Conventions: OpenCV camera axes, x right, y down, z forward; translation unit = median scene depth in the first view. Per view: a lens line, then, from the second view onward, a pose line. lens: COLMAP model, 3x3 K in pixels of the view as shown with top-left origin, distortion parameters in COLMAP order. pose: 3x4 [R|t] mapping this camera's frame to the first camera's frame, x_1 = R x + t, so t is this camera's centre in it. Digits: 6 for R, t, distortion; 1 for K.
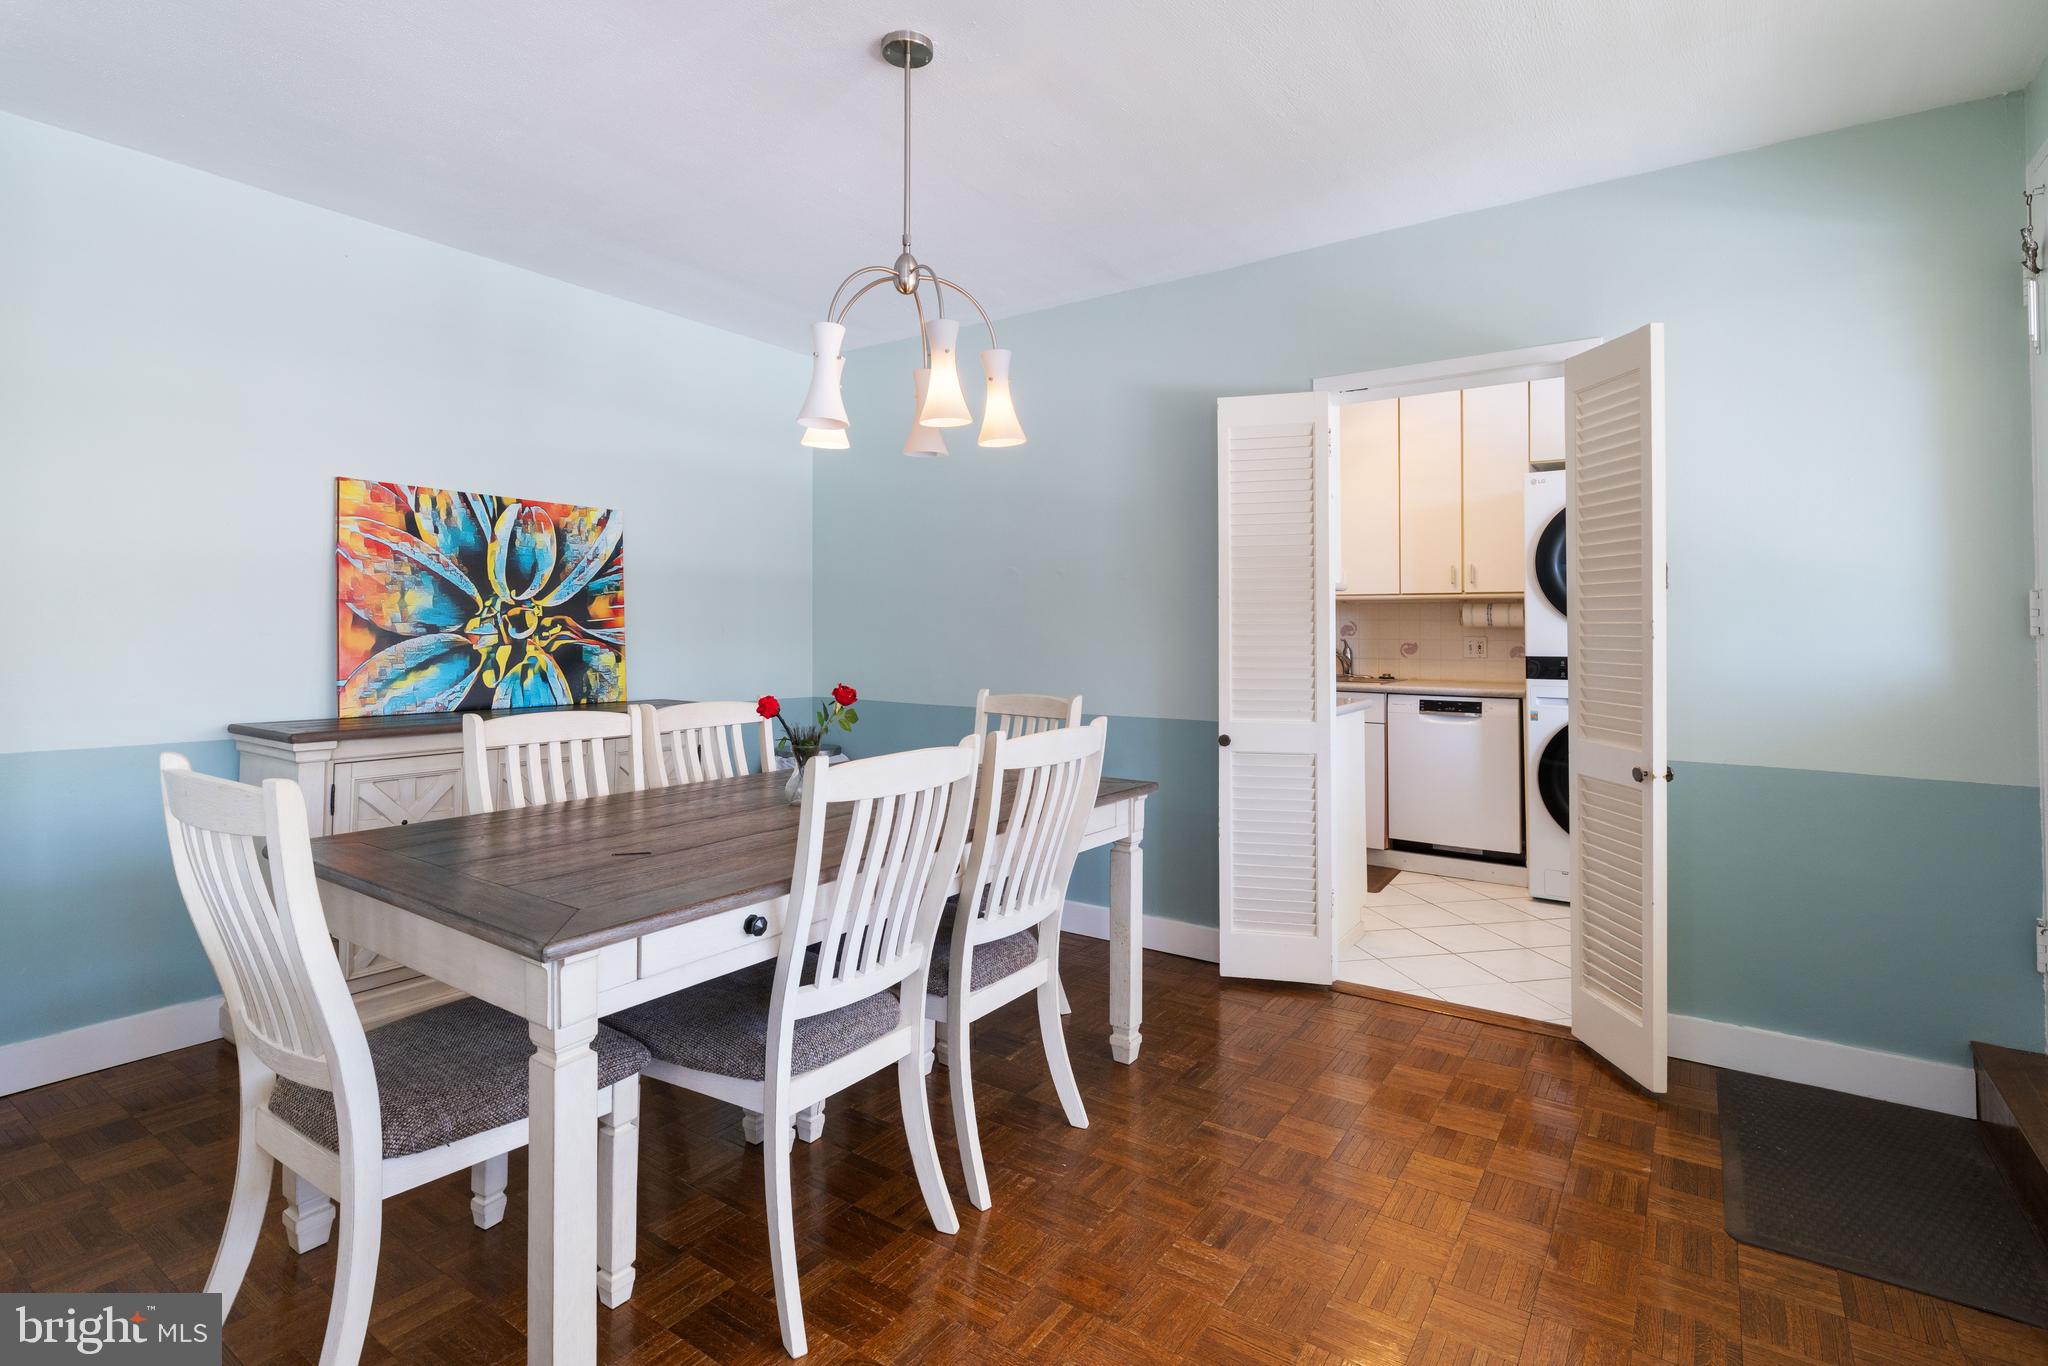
lens RADIAL K [[991.7, 0, 1014.1], [0, 991.7, 604.9], [0, 0, 1]] dist [-0.001379, 0.000591]
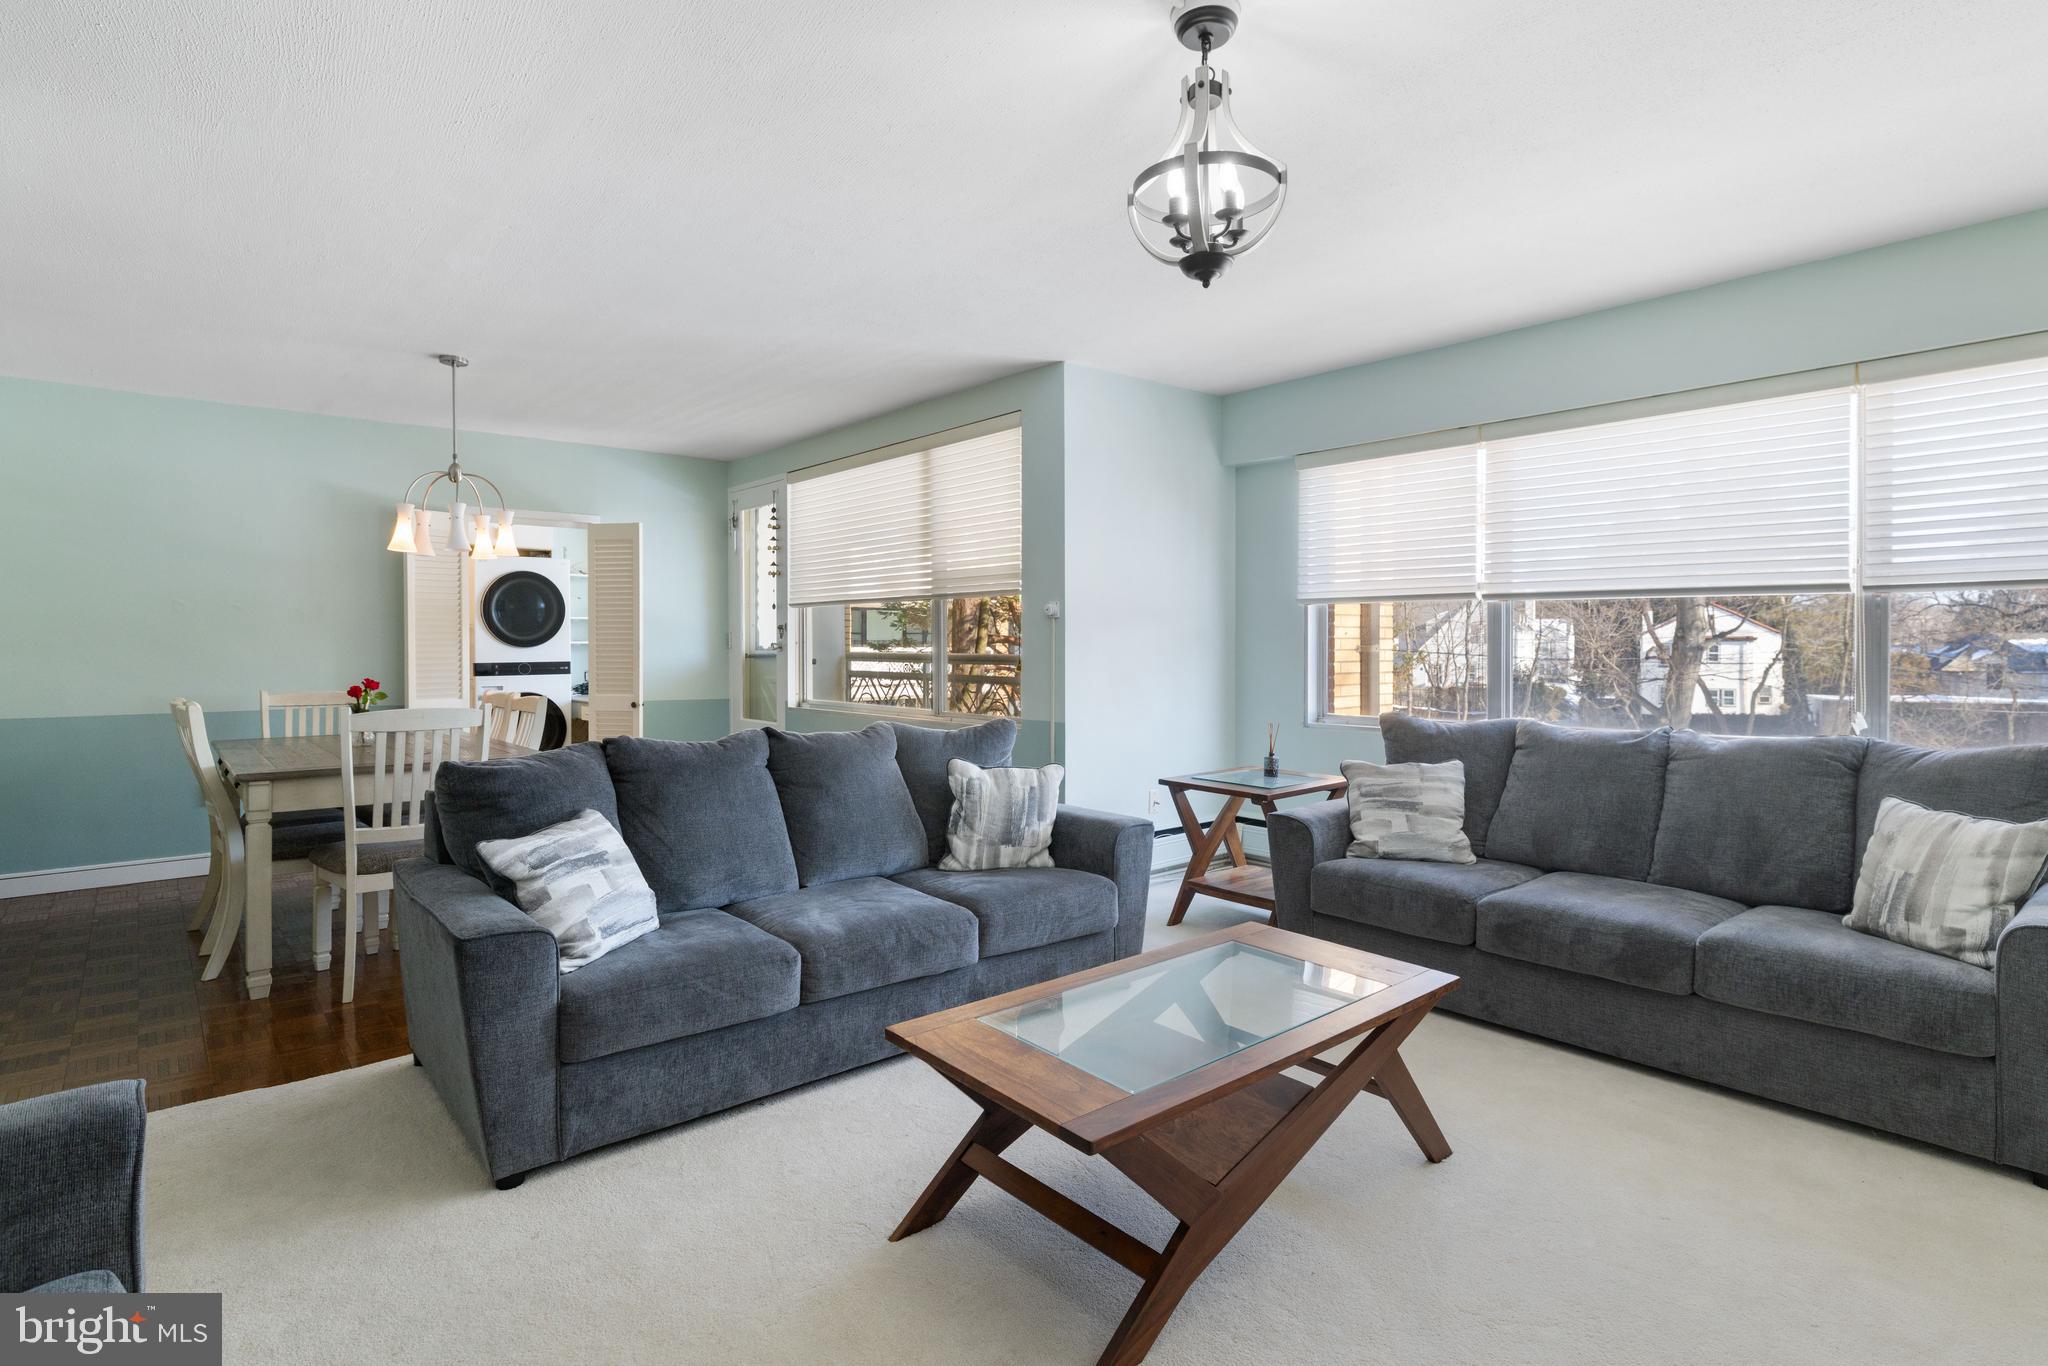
lens RADIAL K [[1013.9, 0, 1031.0], [0, 1013.9, 652.0], [0, 0, 1]] dist [-0.001041, 0.000306]
pose [[0.236913, -0.009278, 0.971487, -1.161872], [-0.018071, 0.999739, 0.013955, -0.010515], [-0.971363, -0.020862, 0.236684, -0.407688]]
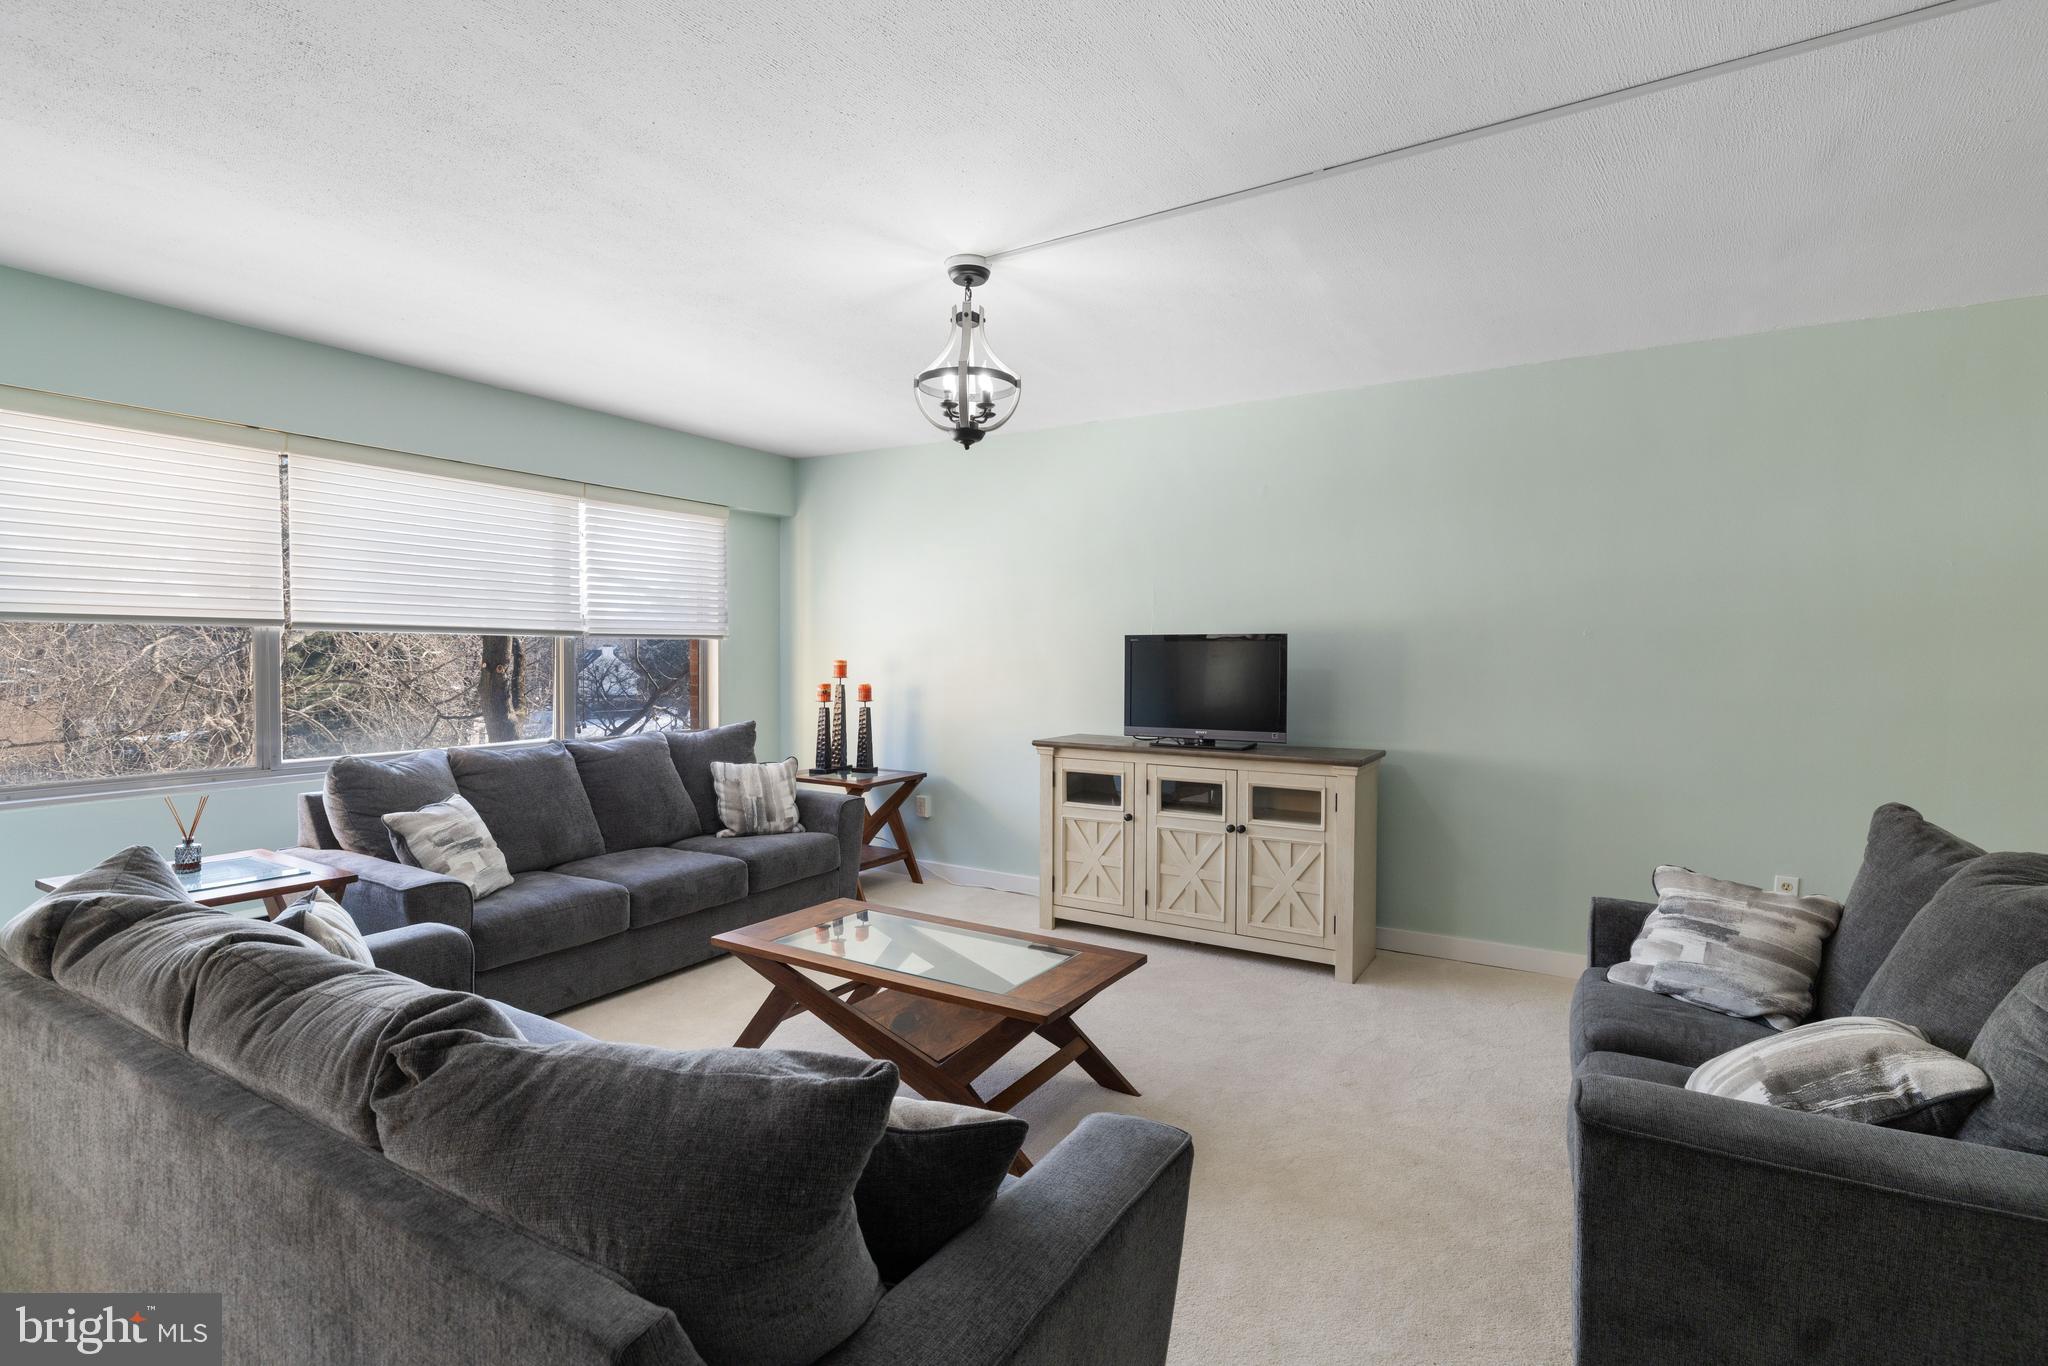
lens RADIAL K [[961.8, 0, 1024.0], [0, 961.8, 683.0], [0, 0, 1]] dist [-0.000138, -0.000045]
pose [[-0.997462, -0.003289, -0.071124, -0.560025], [-0.004201, 0.999911, 0.012676, -0.023931], [0.071076, 0.012943, -0.997387, 0.465701]]
